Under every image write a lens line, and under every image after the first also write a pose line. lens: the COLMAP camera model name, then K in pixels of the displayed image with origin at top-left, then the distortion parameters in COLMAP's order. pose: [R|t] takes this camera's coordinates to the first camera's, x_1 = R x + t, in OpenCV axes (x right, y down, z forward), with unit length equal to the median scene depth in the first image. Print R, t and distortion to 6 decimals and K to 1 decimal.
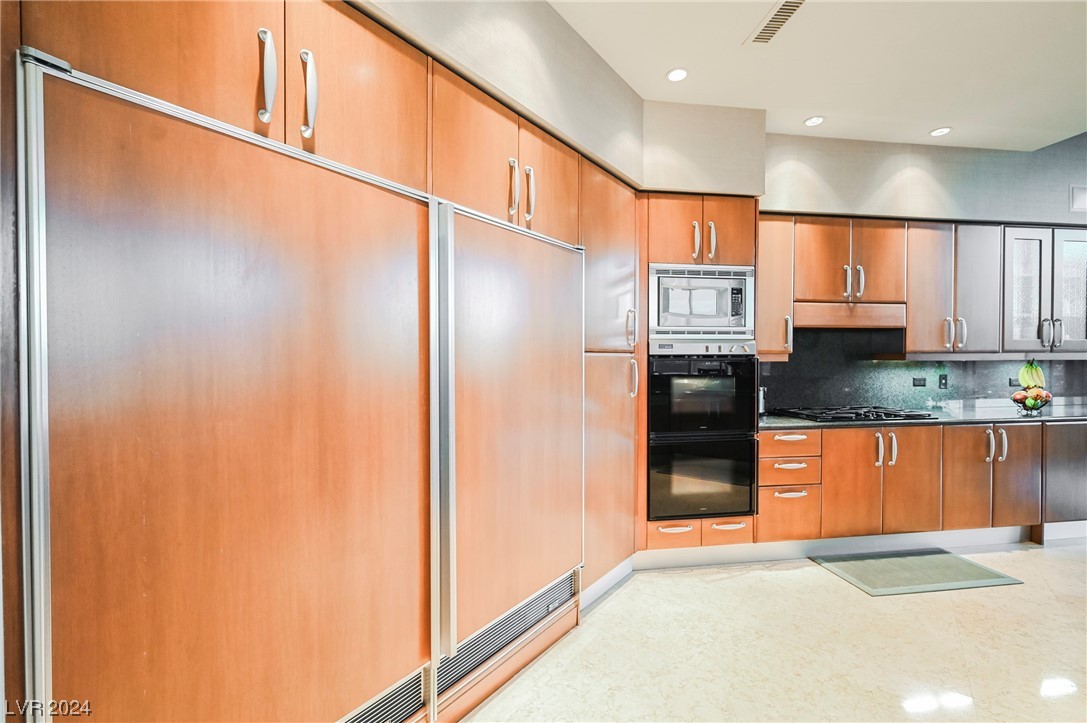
lens RADIAL K [[472.8, 0, 547.1], [0, 472.8, 364.9], [0, 0, 1]] dist [0.000356, 0.000073]
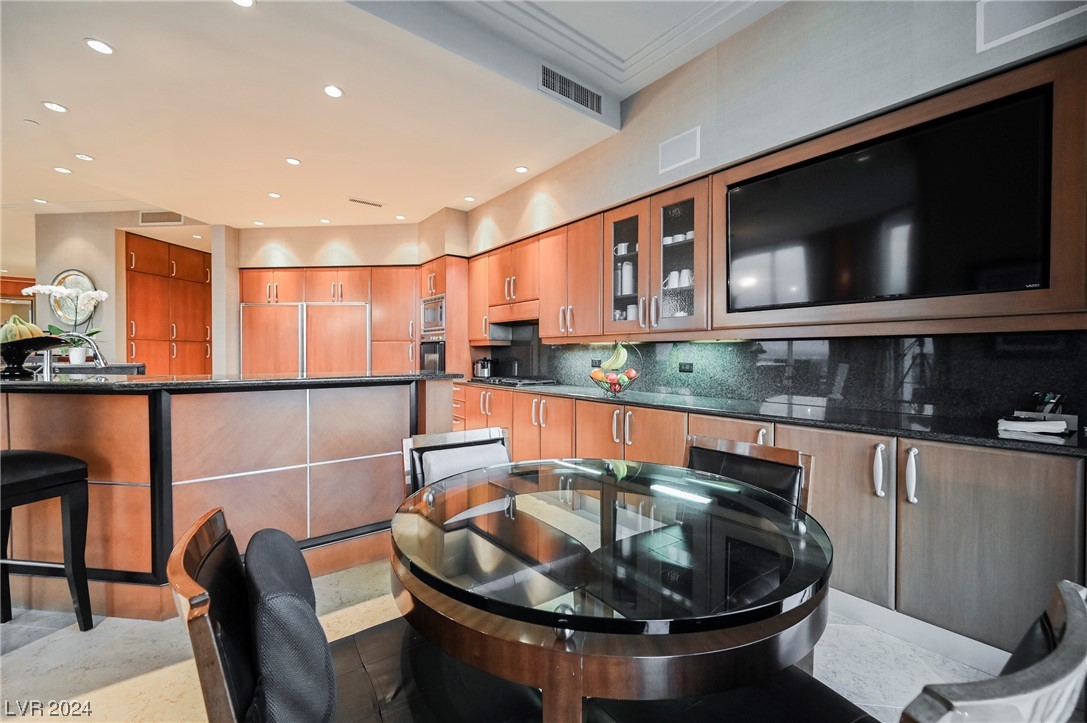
lens RADIAL K [[439.9, 0, 537.3], [0, 439.9, 358.5], [0, 0, 1]] dist [0.000997, 0.000175]
pose [[0.483812, 0.015493, -0.875035, 2.092110], [-0.019234, 0.999790, 0.007067, 0.025610], [0.874960, 0.013411, 0.484009, 0.488441]]
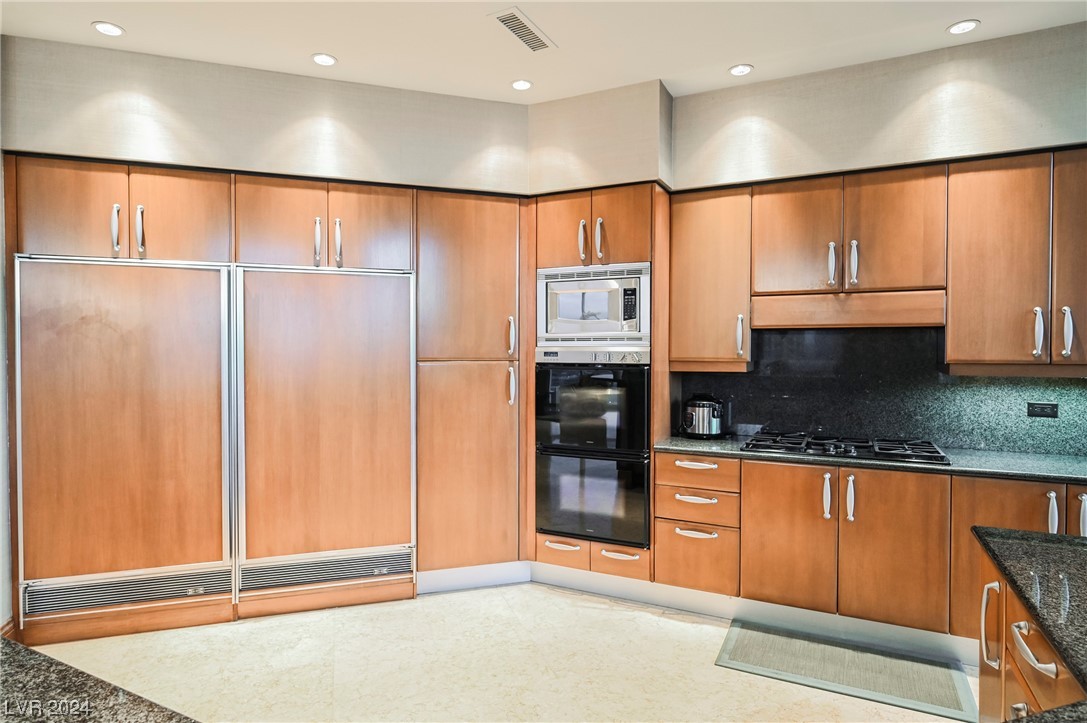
lens RADIAL K [[615.5, 0, 541.8], [0, 615.5, 360.2], [0, 0, 1]] dist [-0.000208, 0.000841]
pose [[0.816575, 0.014272, -0.577063, 0.923004], [-0.011347, 0.999898, 0.008673, -0.036357], [0.577128, -0.000534, 0.816654, -0.033991]]
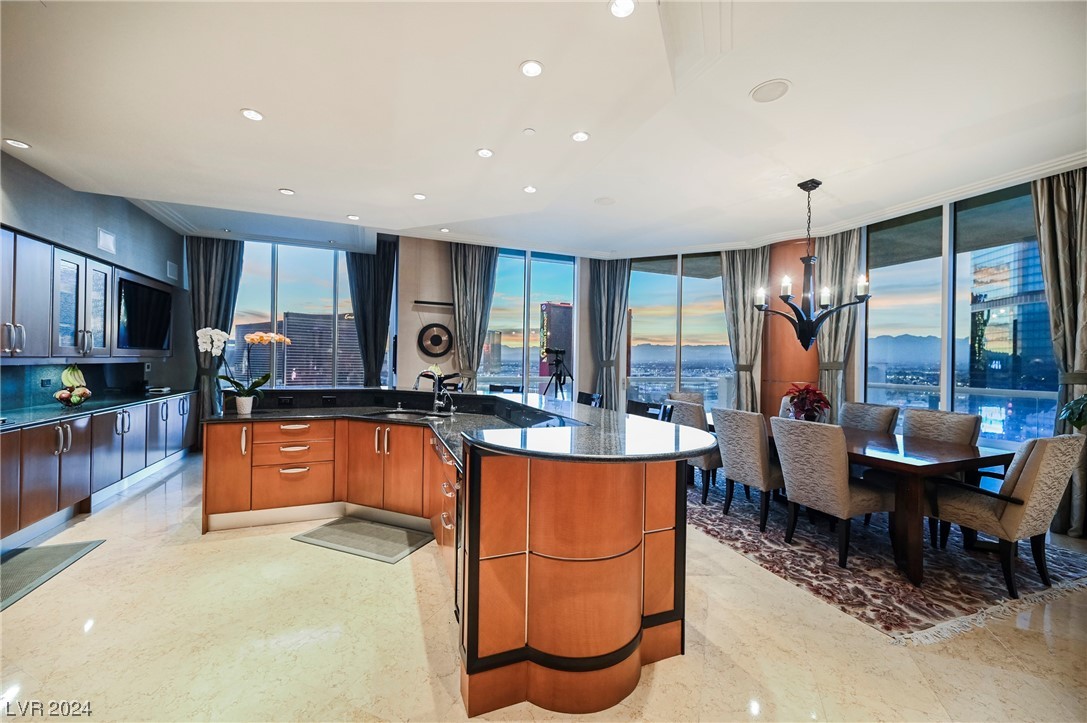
lens RADIAL K [[433.6, 0, 543.5], [0, 433.6, 361.5], [0, 0, 1]] dist [-0.000037, 0.000009]
pose [[-0.223291, -0.000588, 0.974752, -0.375696], [-0.003964, 0.999992, -0.000305, -0.025569], [-0.974744, -0.003932, -0.223292, 0.103076]]
